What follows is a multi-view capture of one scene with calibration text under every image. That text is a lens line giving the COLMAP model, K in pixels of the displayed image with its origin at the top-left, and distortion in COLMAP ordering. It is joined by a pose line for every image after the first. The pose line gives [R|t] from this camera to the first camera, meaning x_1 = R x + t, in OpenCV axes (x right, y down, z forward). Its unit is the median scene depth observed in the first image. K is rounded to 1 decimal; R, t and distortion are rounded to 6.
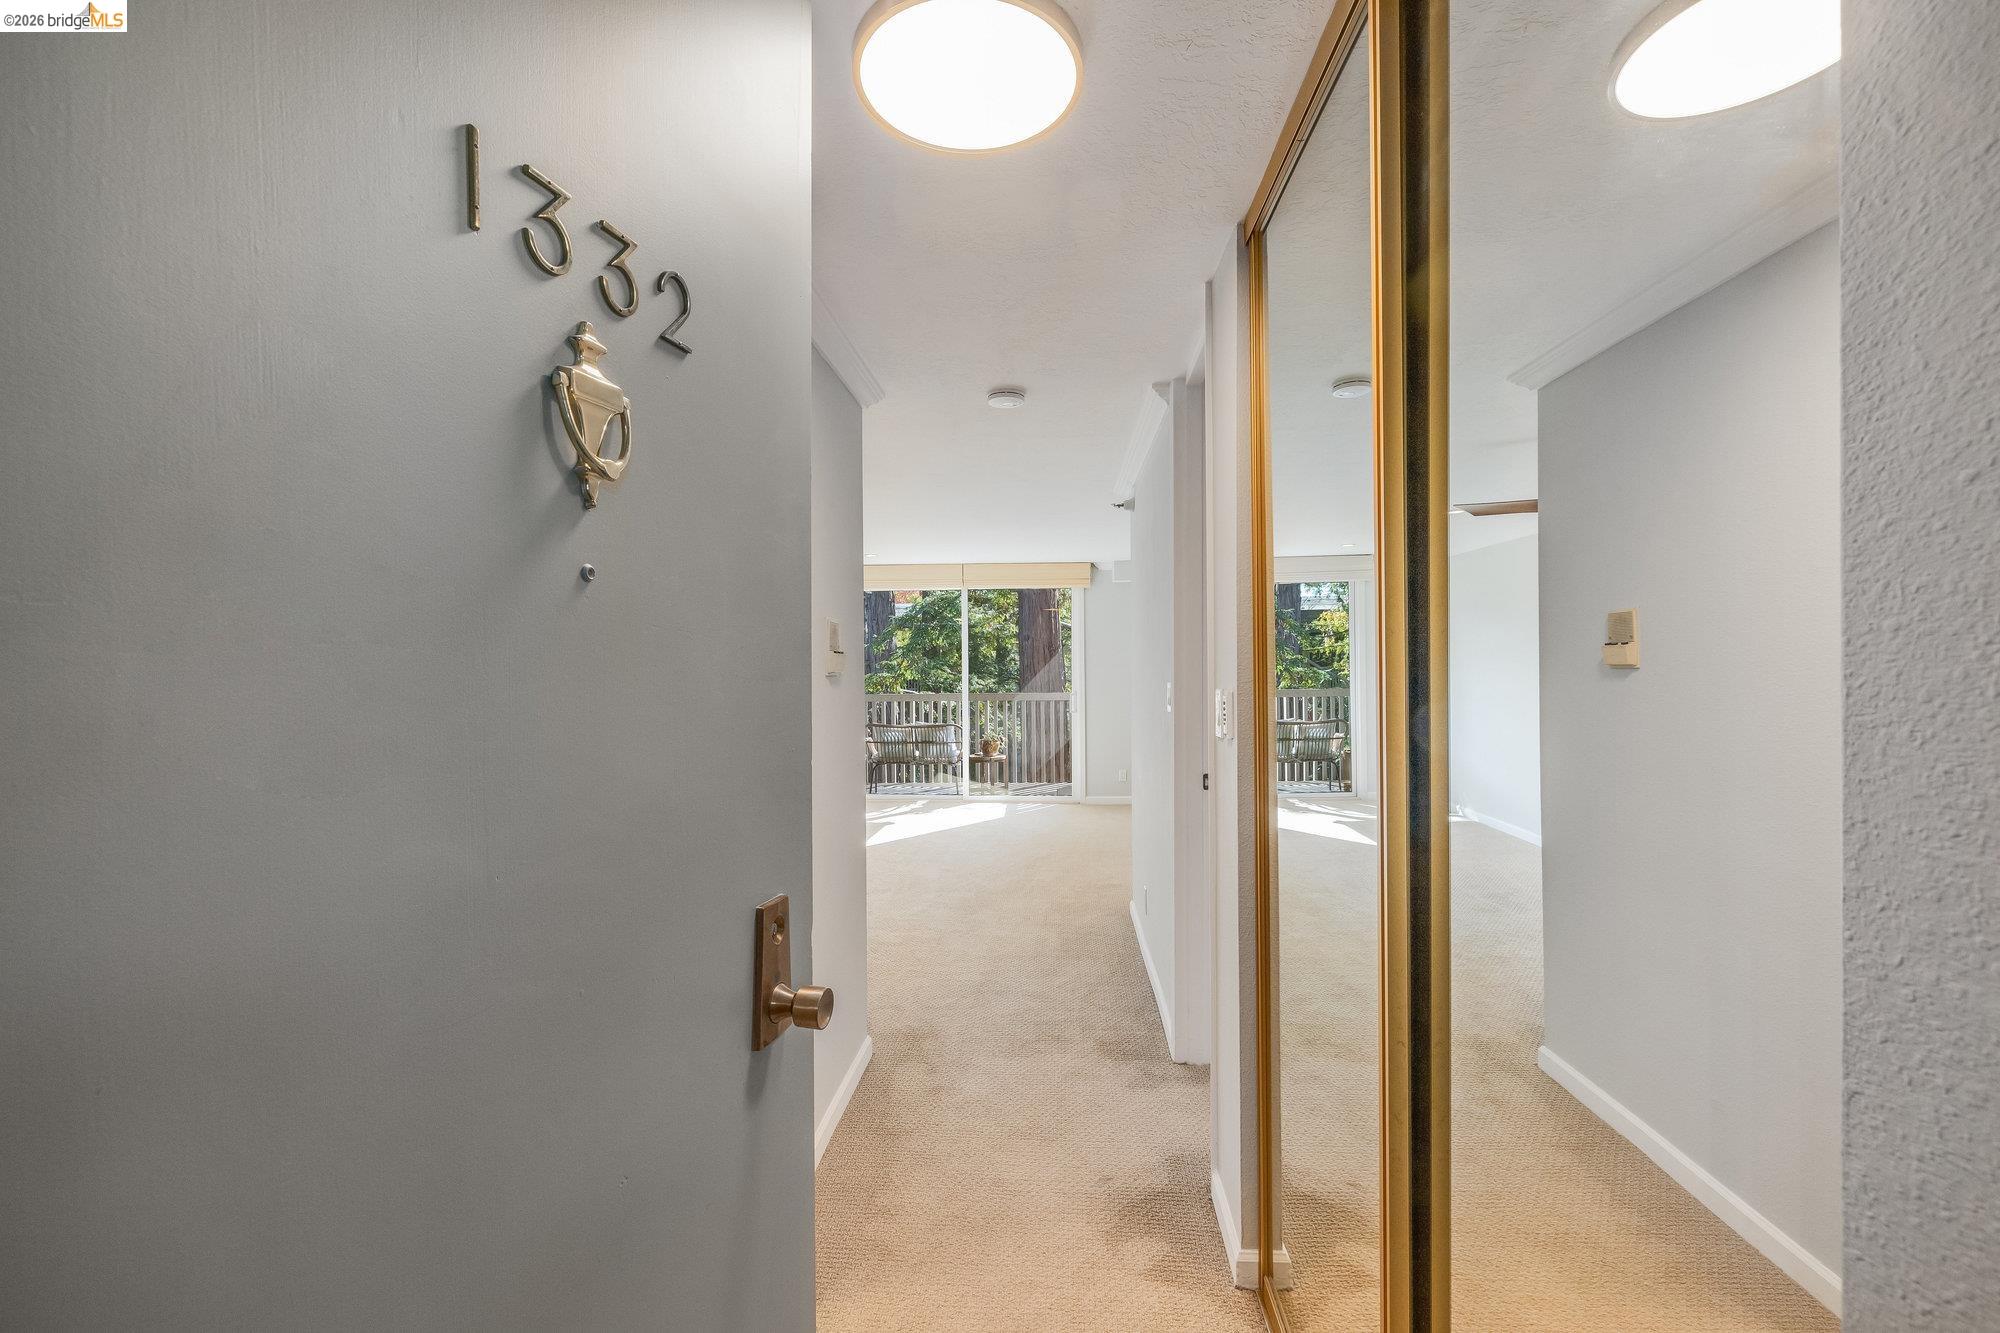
lens RADIAL K [[859.0, 0, 1006.8], [0, 859.0, 651.4], [0, 0, 1]] dist [-0.000522, -0.000099]
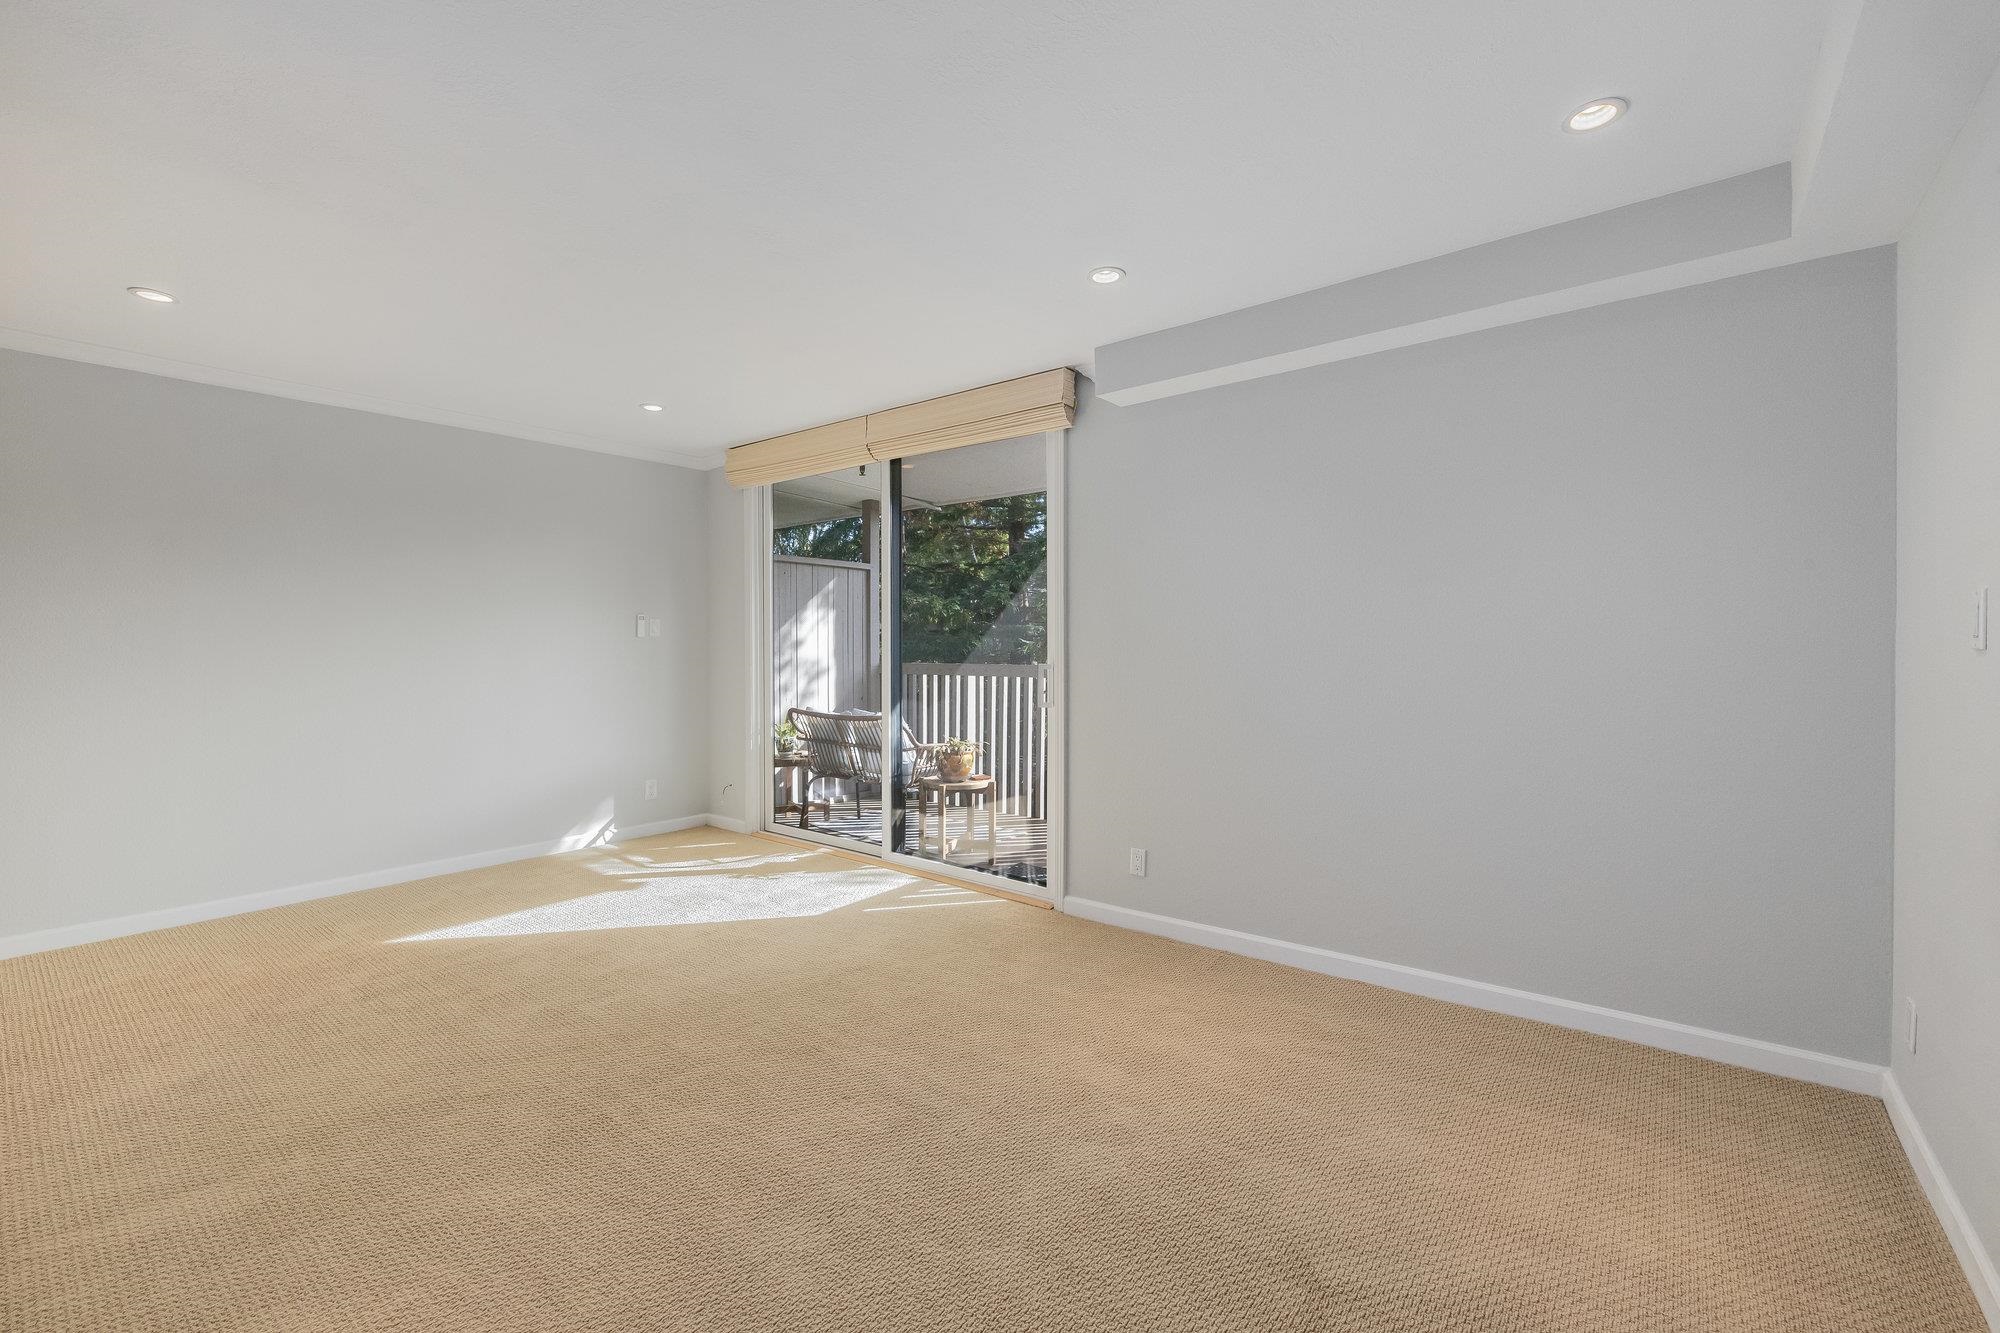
lens RADIAL K [[850.6, 0, 1005.4], [0, 850.6, 642.7], [0, 0, 1]] dist [0.001590, 0.000293]
pose [[0.828002, 0.016703, -0.560476, 0.293918], [-0.002774, 0.999666, 0.025694, 0.023165], [0.560718, -0.019720, 0.827772, 0.575475]]
